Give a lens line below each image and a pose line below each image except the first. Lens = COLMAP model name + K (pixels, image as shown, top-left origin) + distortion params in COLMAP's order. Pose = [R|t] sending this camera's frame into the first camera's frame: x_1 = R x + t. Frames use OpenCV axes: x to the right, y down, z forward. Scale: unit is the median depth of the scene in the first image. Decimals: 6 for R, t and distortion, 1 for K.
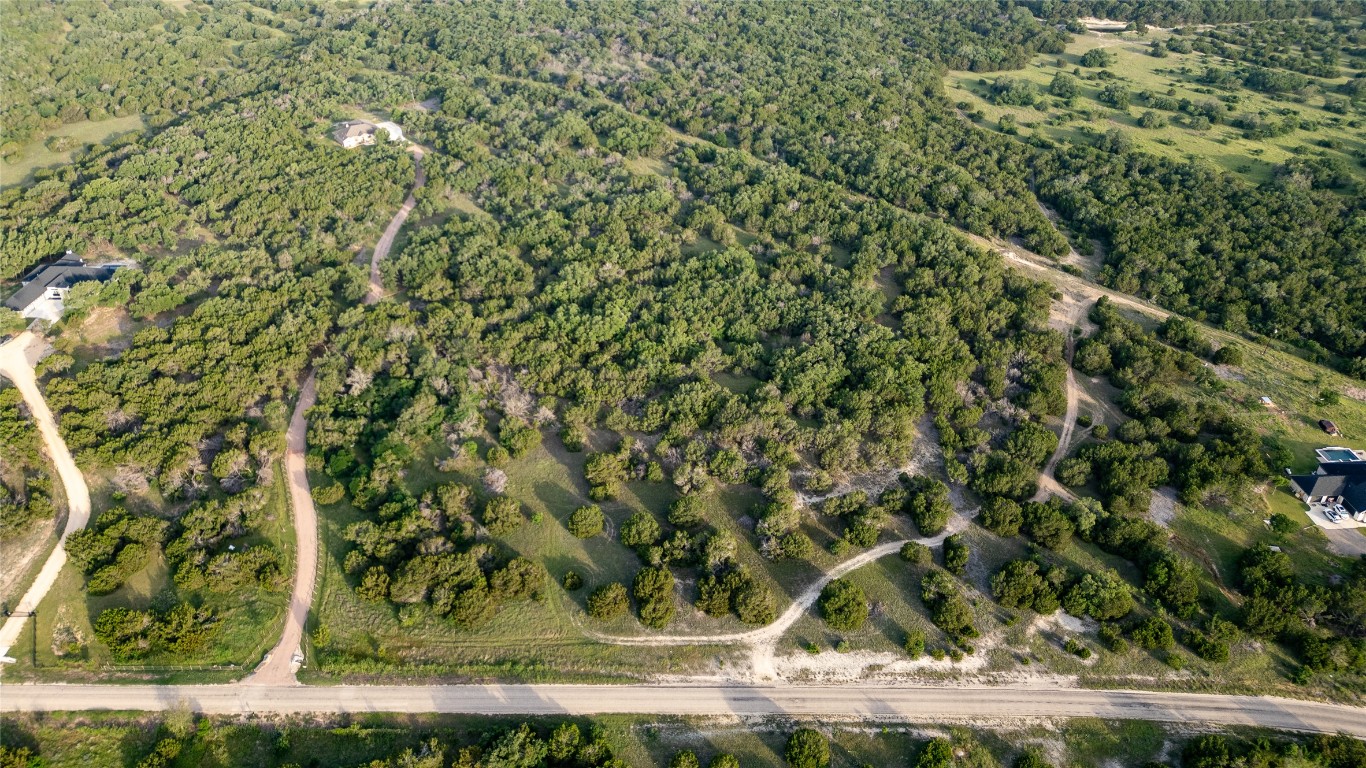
lens RADIAL K [[948.7, 0, 683.0], [0, 948.7, 384.0], [0, 0, 1]] dist [0.089232, -0.087219]
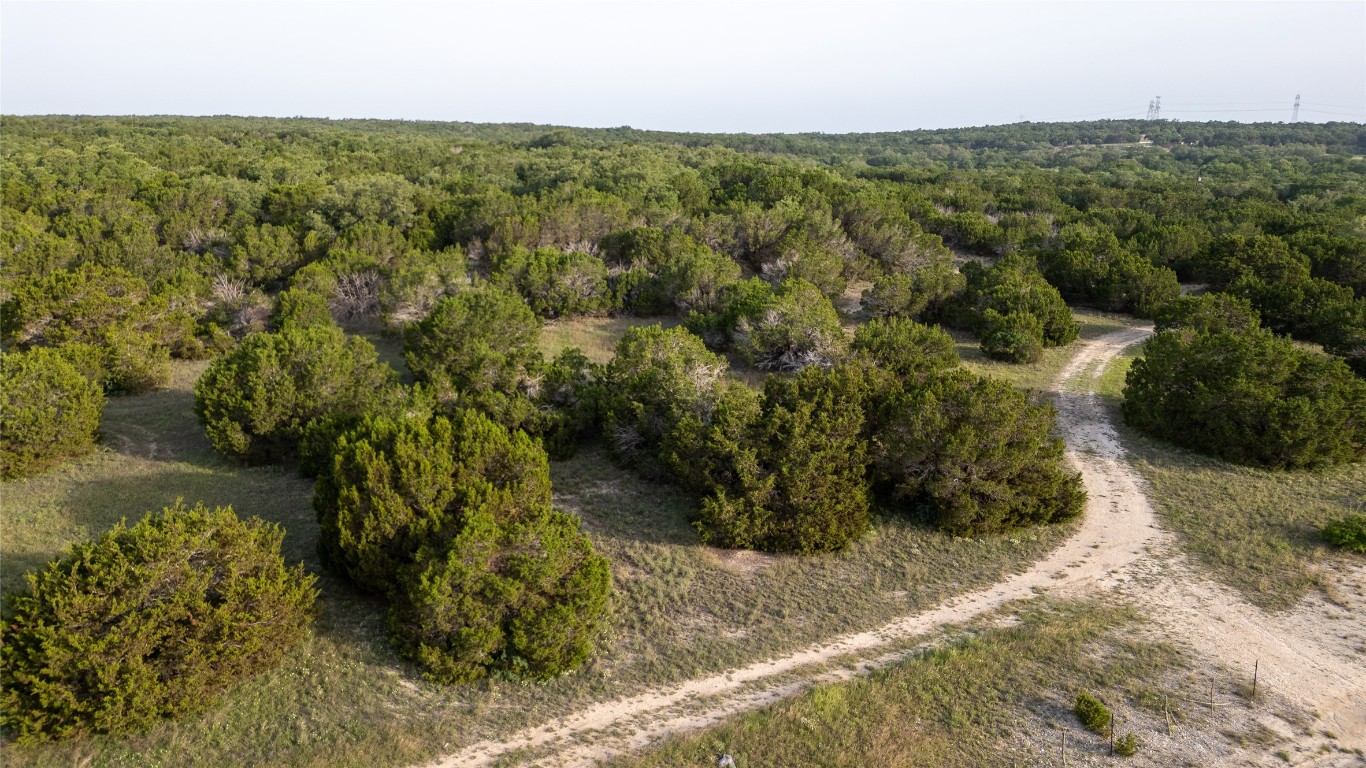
lens RADIAL K [[948.7, 0, 683.0], [0, 948.7, 384.0], [0, 0, 1]] dist [0.089232, -0.087219]
pose [[0.890240, -0.106507, 0.442865, -0.063540], [0.244484, 0.932084, -0.267297, 0.233582], [-0.384318, 0.346232, 0.855817, 0.765561]]
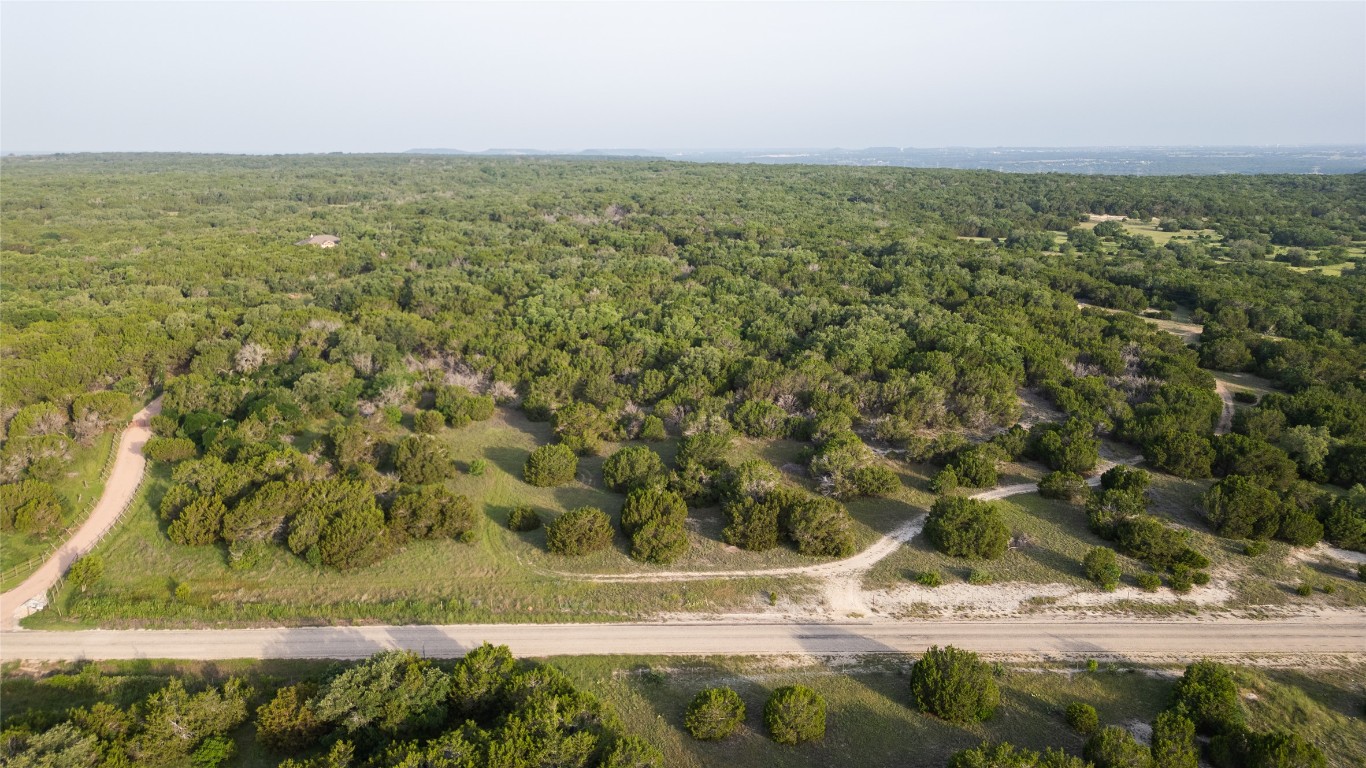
lens RADIAL K [[948.7, 0, 683.0], [0, 948.7, 384.0], [0, 0, 1]] dist [0.089232, -0.087219]
pose [[0.999943, 0.001458, 0.010616, -0.017365], [0.002141, 0.943543, -0.331242, 0.313302], [-0.010499, 0.331246, 0.943486, 0.360816]]
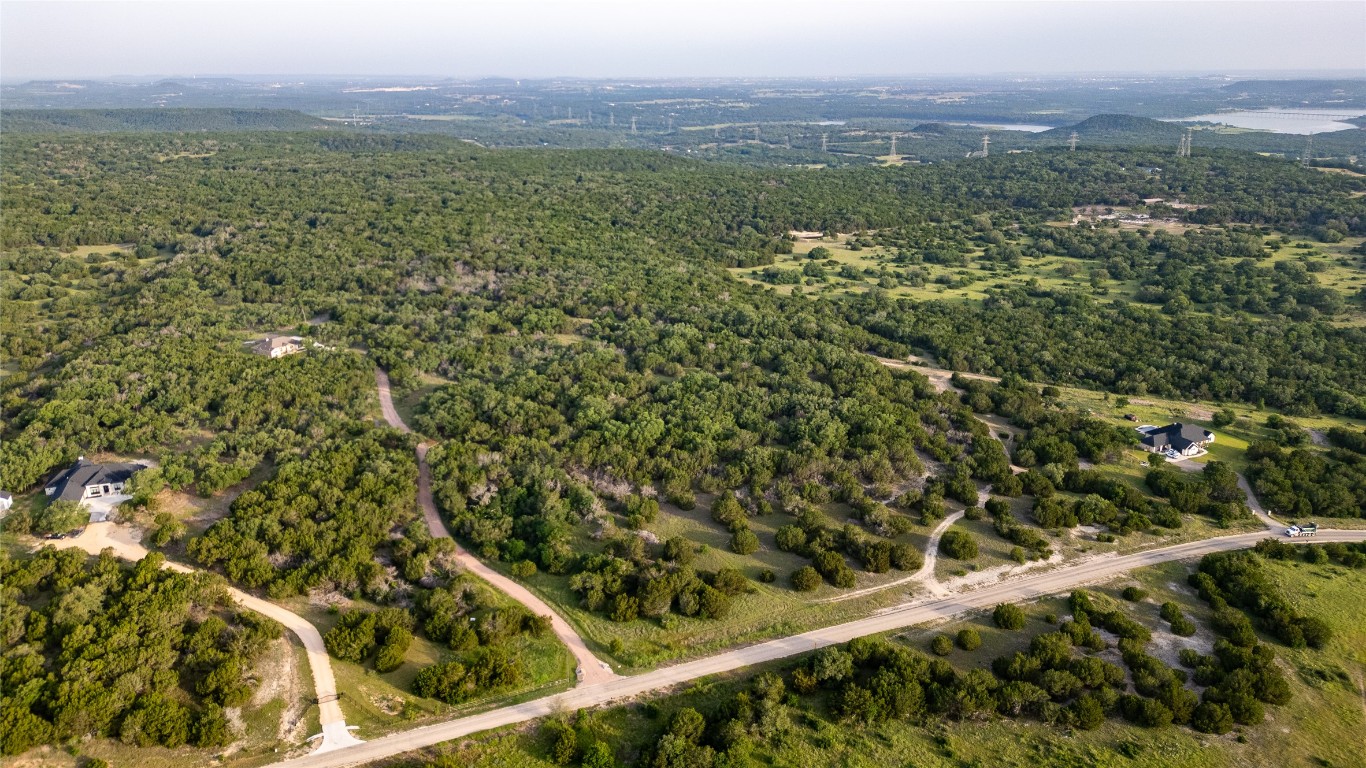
lens RADIAL K [[948.7, 0, 683.0], [0, 948.7, 384.0], [0, 0, 1]] dist [0.089232, -0.087219]
pose [[0.920465, -0.118725, 0.372356, -0.629500], [0.212196, 0.951901, -0.221038, 0.208350], [-0.328203, 0.282470, 0.901384, -0.172245]]
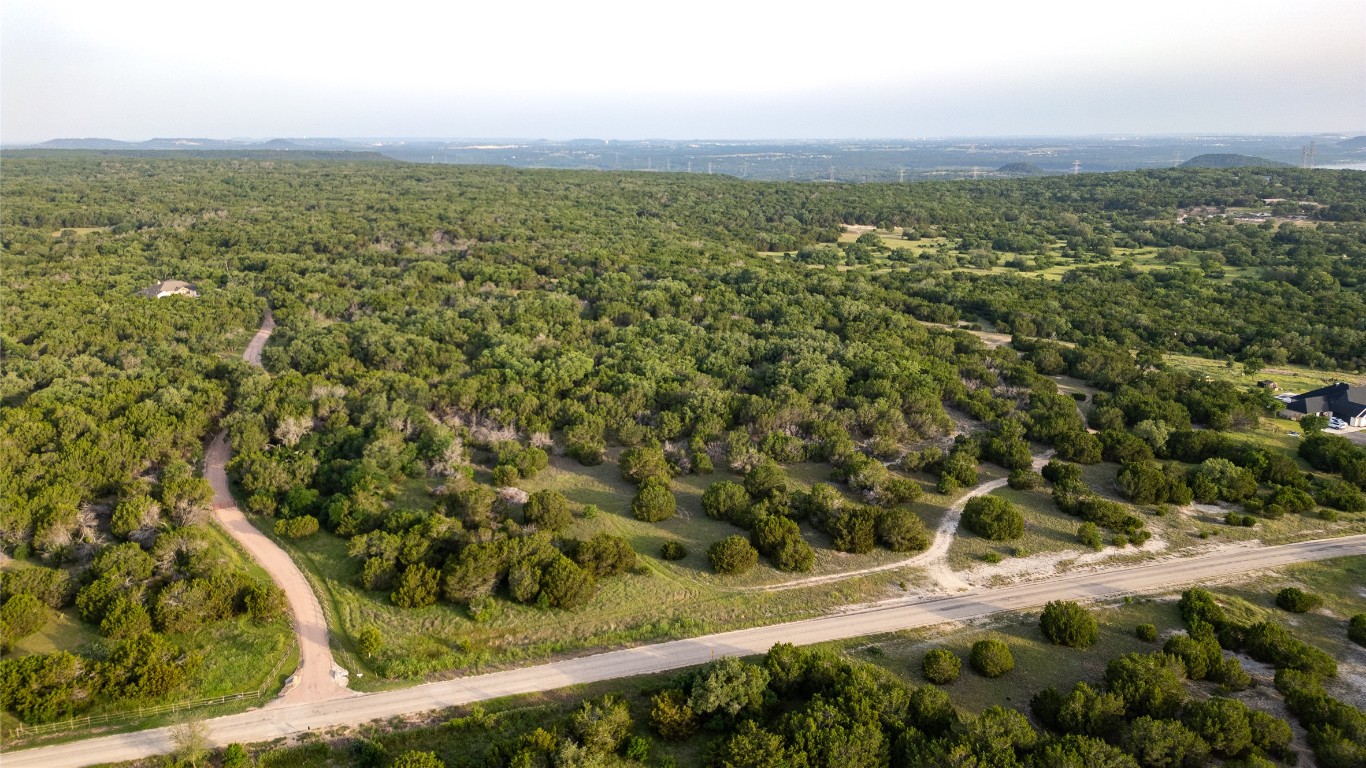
lens RADIAL K [[948.7, 0, 683.0], [0, 948.7, 384.0], [0, 0, 1]] dist [0.089232, -0.087219]
pose [[0.951954, -0.073369, 0.297324, -0.316098], [0.165164, 0.940575, -0.296714, 0.296291], [-0.257886, 0.331565, 0.907502, 0.223238]]
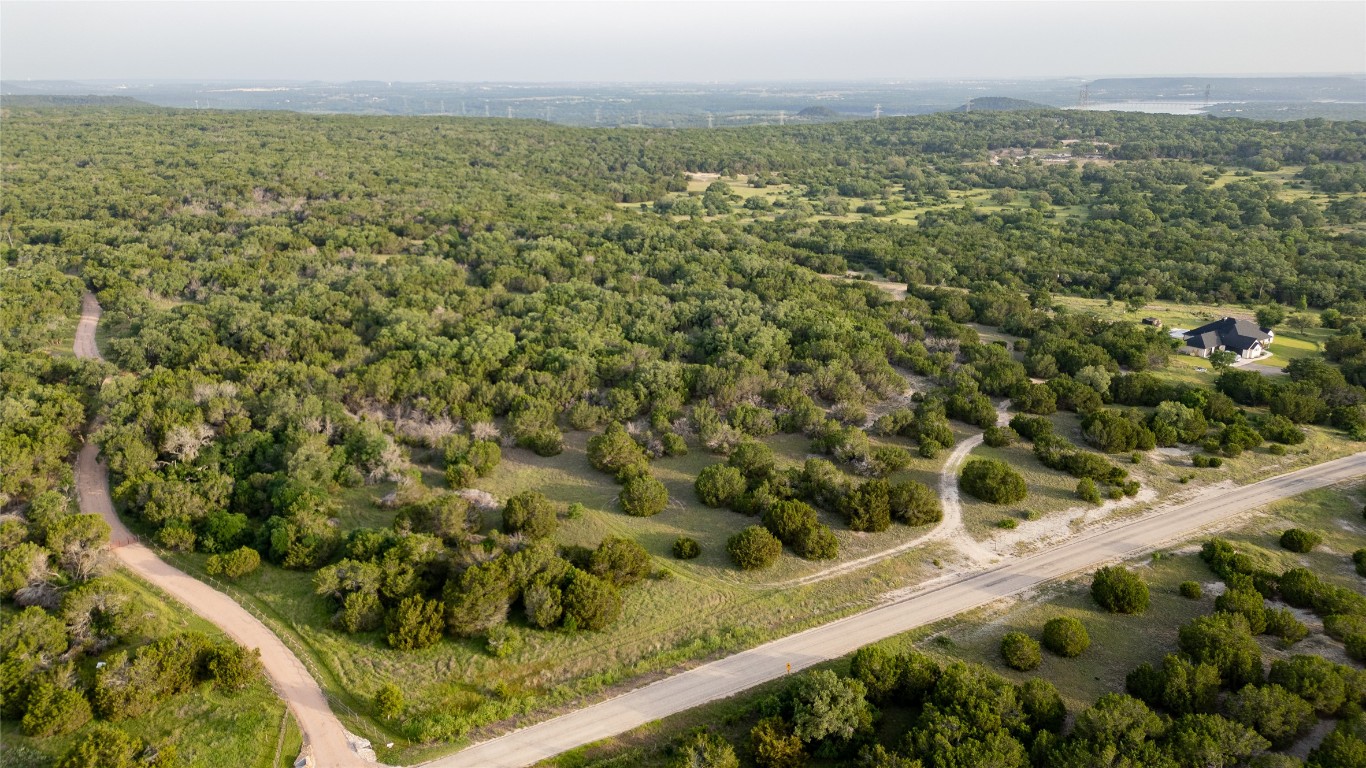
lens RADIAL K [[948.7, 0, 683.0], [0, 948.7, 384.0], [0, 0, 1]] dist [0.089232, -0.087219]
pose [[0.867723, -0.149405, 0.474063, -0.419463], [0.271986, 0.941017, -0.201273, 0.222065], [-0.416030, 0.303588, 0.857177, 0.326998]]
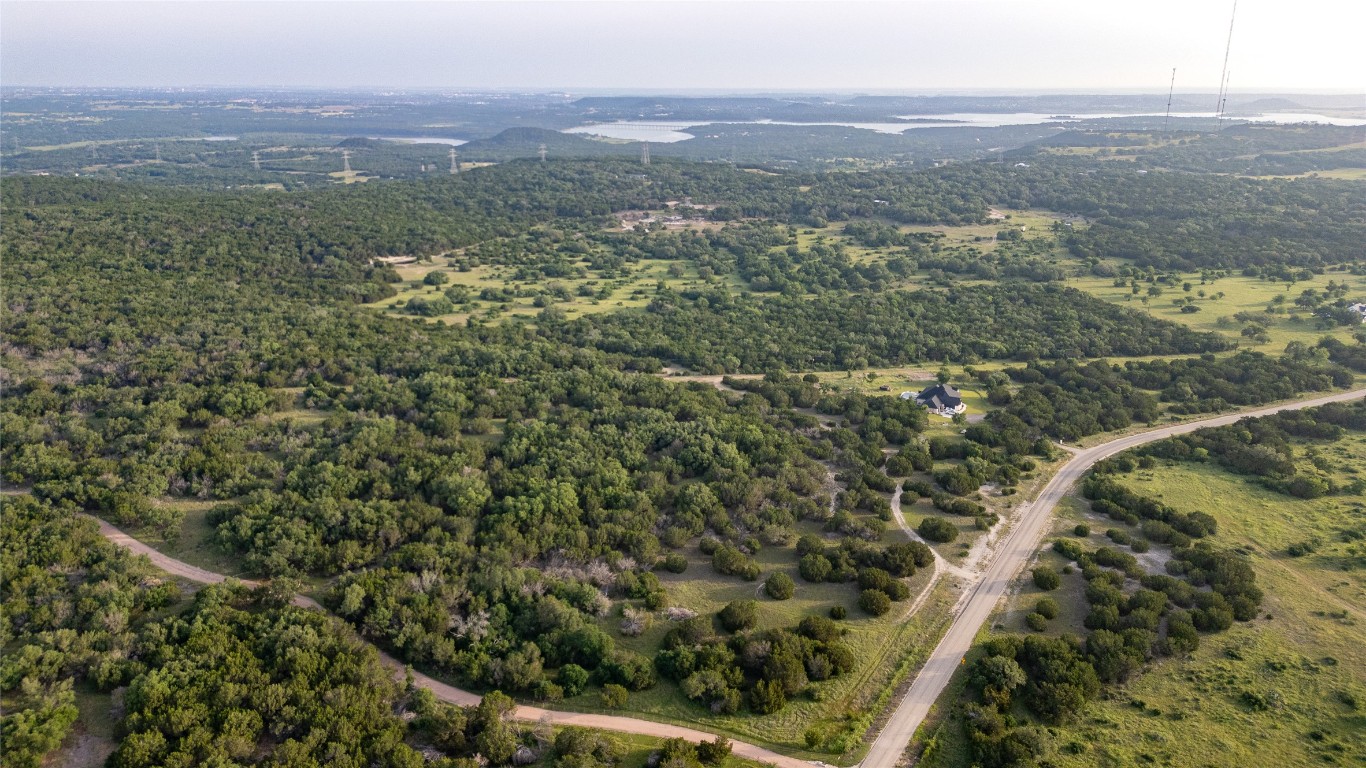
lens RADIAL K [[948.7, 0, 683.0], [0, 948.7, 384.0], [0, 0, 1]] dist [0.089232, -0.087219]
pose [[0.520252, -0.250028, 0.816593, -1.076906], [0.465069, 0.884912, -0.025350, -0.104223], [-0.716274, 0.392960, 0.576657, 0.312894]]
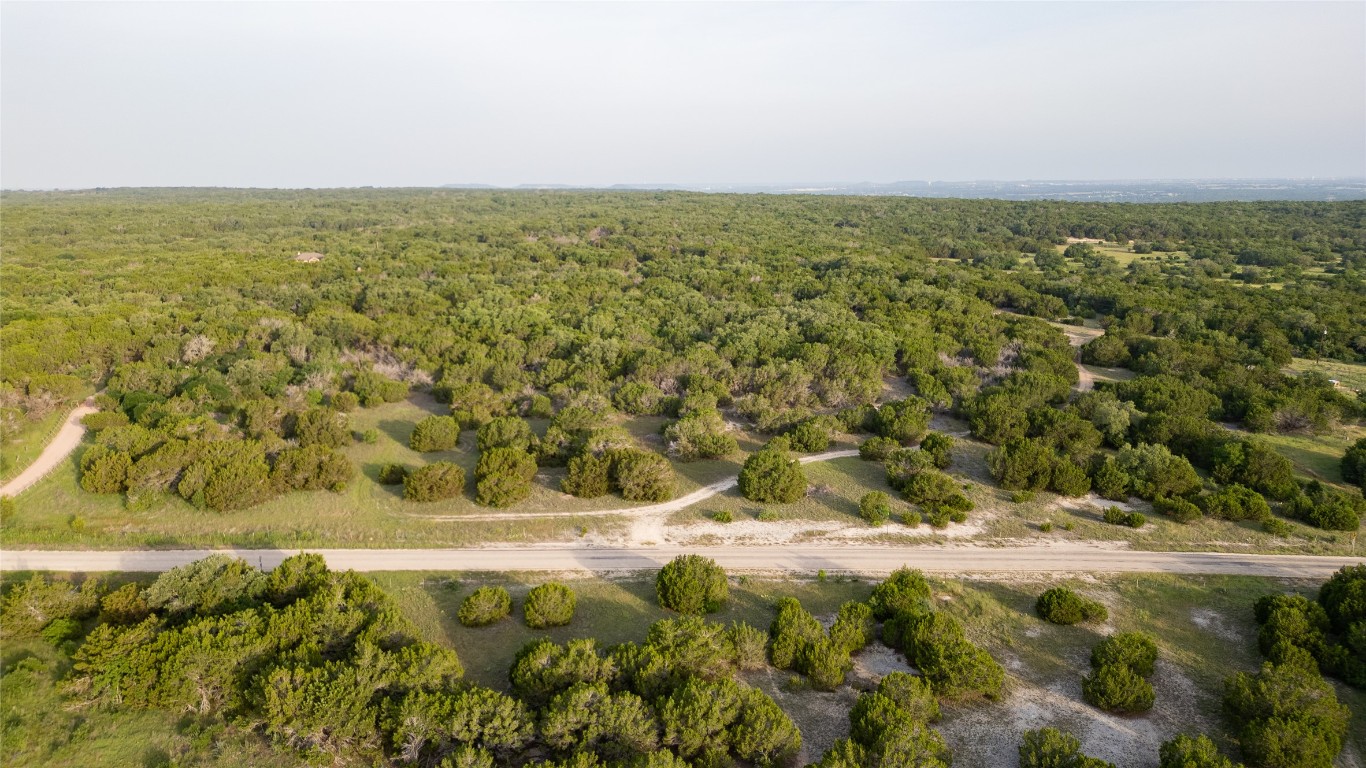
lens RADIAL K [[948.7, 0, 683.0], [0, 948.7, 384.0], [0, 0, 1]] dist [0.089232, -0.087219]
pose [[0.999762, 0.005420, -0.021109, 0.106391], [-0.012724, 0.931526, -0.363453, 0.378213], [0.017693, 0.363635, 0.931374, 0.304911]]
